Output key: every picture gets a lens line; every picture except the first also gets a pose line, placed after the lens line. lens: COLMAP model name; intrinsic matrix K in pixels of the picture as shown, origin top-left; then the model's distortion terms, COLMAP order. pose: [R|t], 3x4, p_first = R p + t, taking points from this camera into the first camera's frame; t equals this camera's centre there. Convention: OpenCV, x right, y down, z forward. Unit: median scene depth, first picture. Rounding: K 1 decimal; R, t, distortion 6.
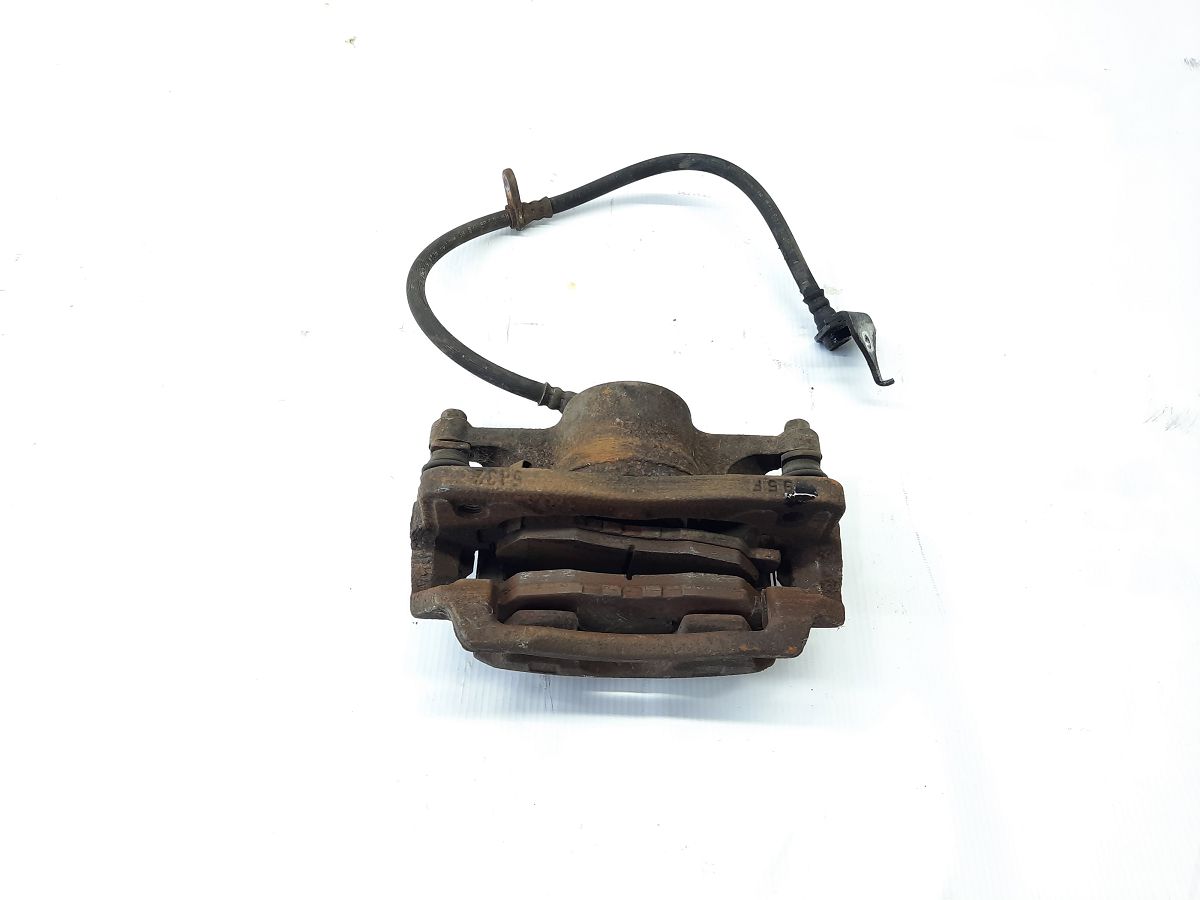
lens RADIAL K [[944.0, 0, 600.0], [0, 944.0, 450.0], [0, 0, 1]] dist [-0.061399, -0.011734]
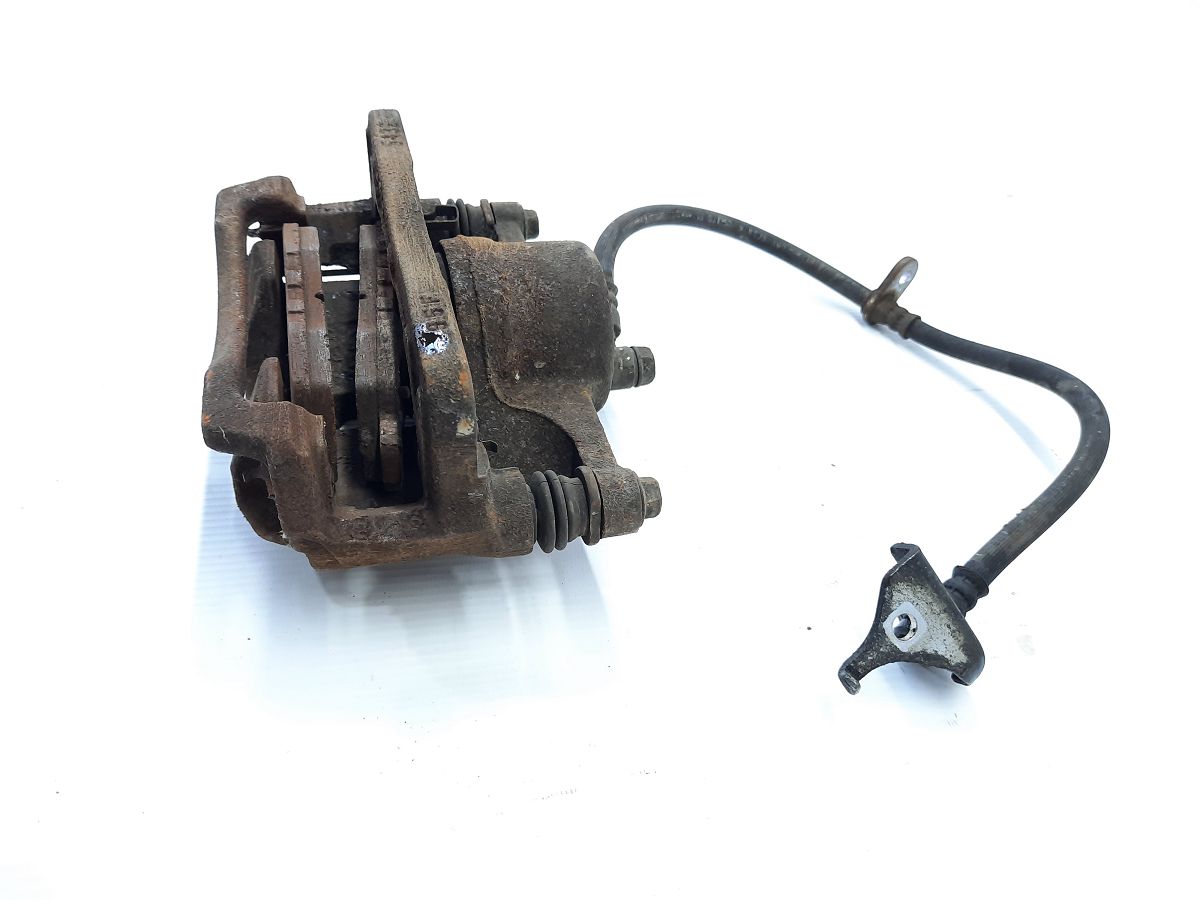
lens RADIAL K [[944.0, 0, 600.0], [0, 944.0, 450.0], [0, 0, 1]] dist [-0.061399, -0.011734]
pose [[0.271760, 0.621750, -0.734557, 0.712827], [-0.874809, 0.477700, 0.080690, -0.066731], [0.401067, 0.620669, 0.673732, 0.622852]]
